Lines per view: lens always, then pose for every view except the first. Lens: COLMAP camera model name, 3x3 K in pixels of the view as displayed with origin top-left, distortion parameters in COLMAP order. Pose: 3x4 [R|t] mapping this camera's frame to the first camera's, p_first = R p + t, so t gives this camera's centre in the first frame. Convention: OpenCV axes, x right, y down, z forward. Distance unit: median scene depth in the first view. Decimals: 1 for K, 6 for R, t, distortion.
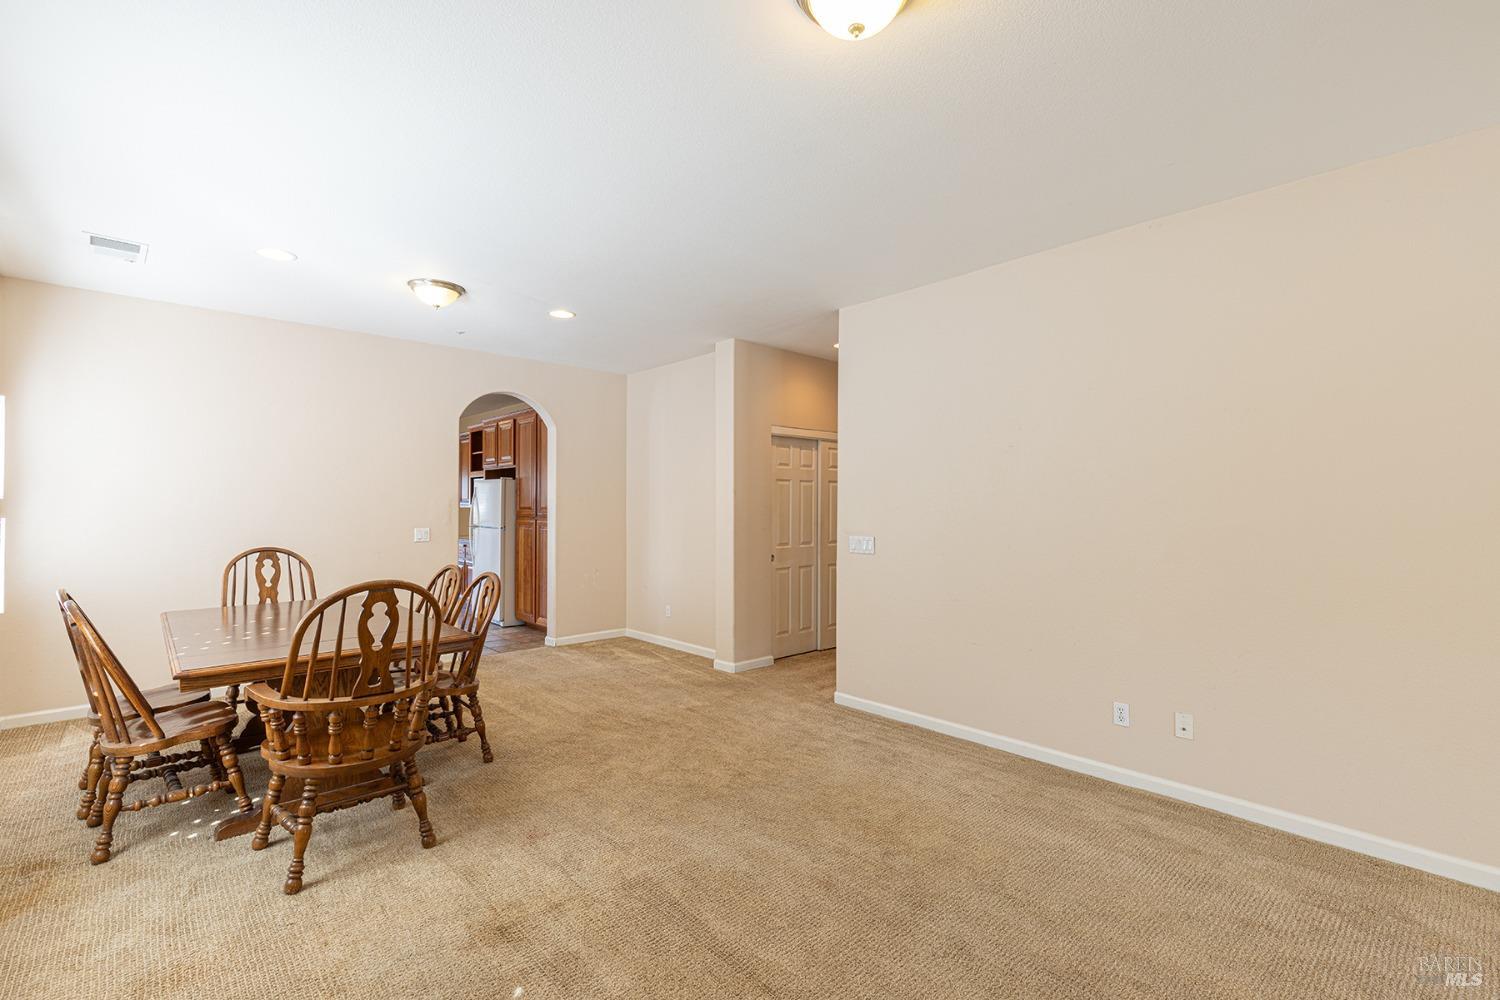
lens RADIAL K [[688.2, 0, 745.8], [0, 688.2, 503.8], [0, 0, 1]] dist [0.010438, -0.000039]
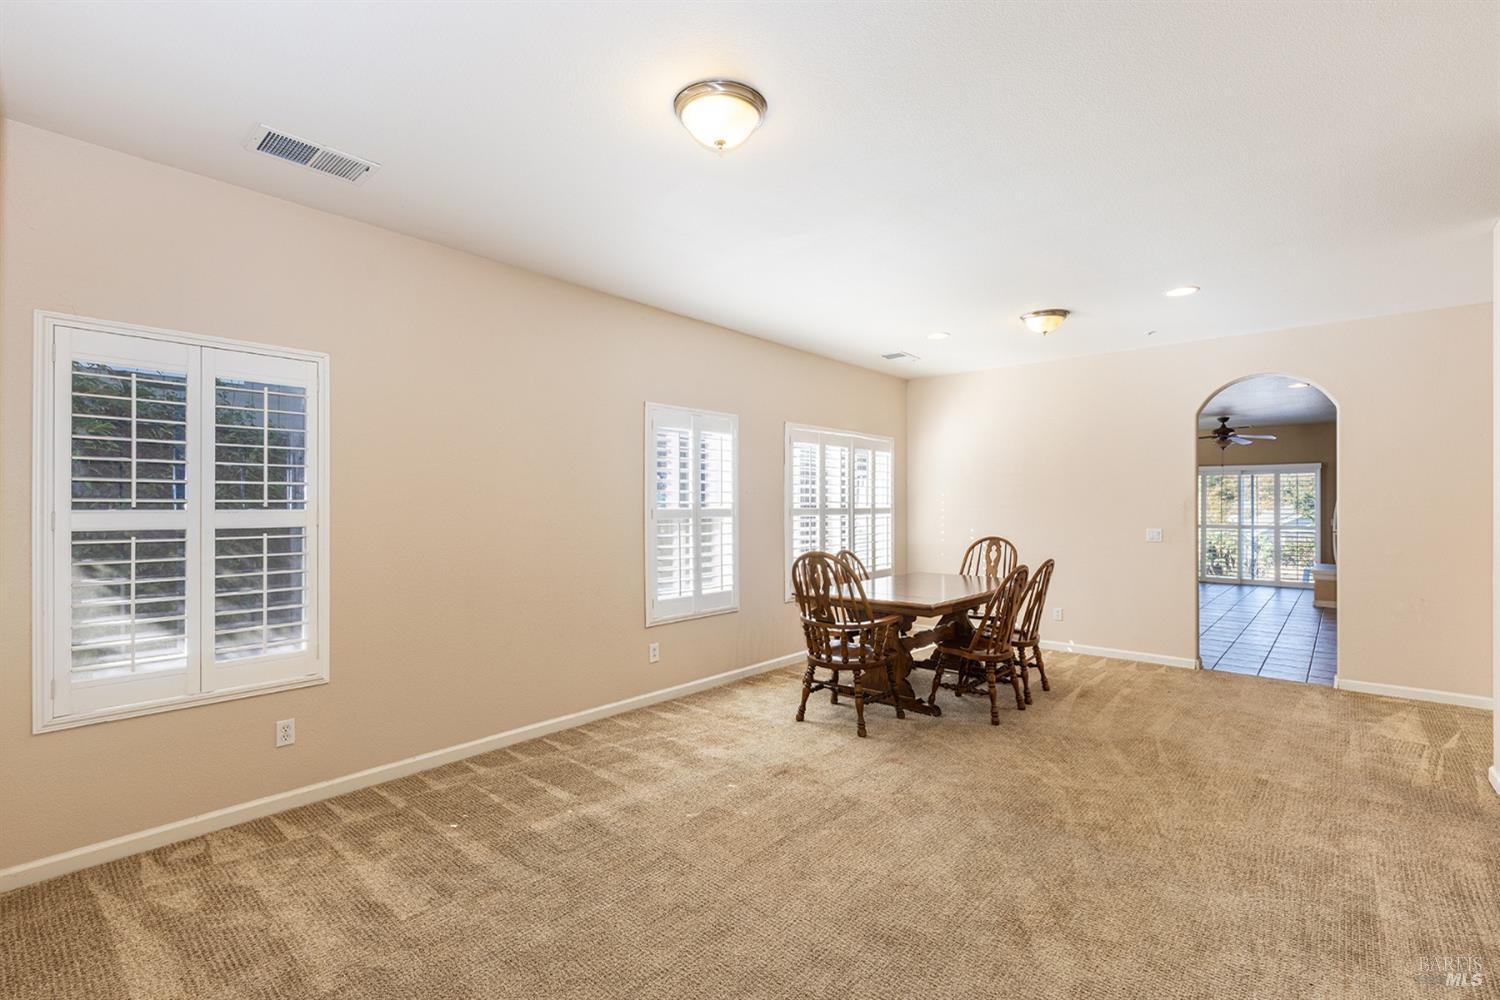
lens RADIAL K [[664.2, 0, 739.3], [0, 664.2, 501.9], [0, 0, 1]] dist [0.005312, 0.000298]
pose [[0.098635, -0.008221, -0.995090, 0.563092], [0.001058, 0.999966, -0.008156, 0.003177], [0.995123, -0.000249, 0.098640, 0.360228]]
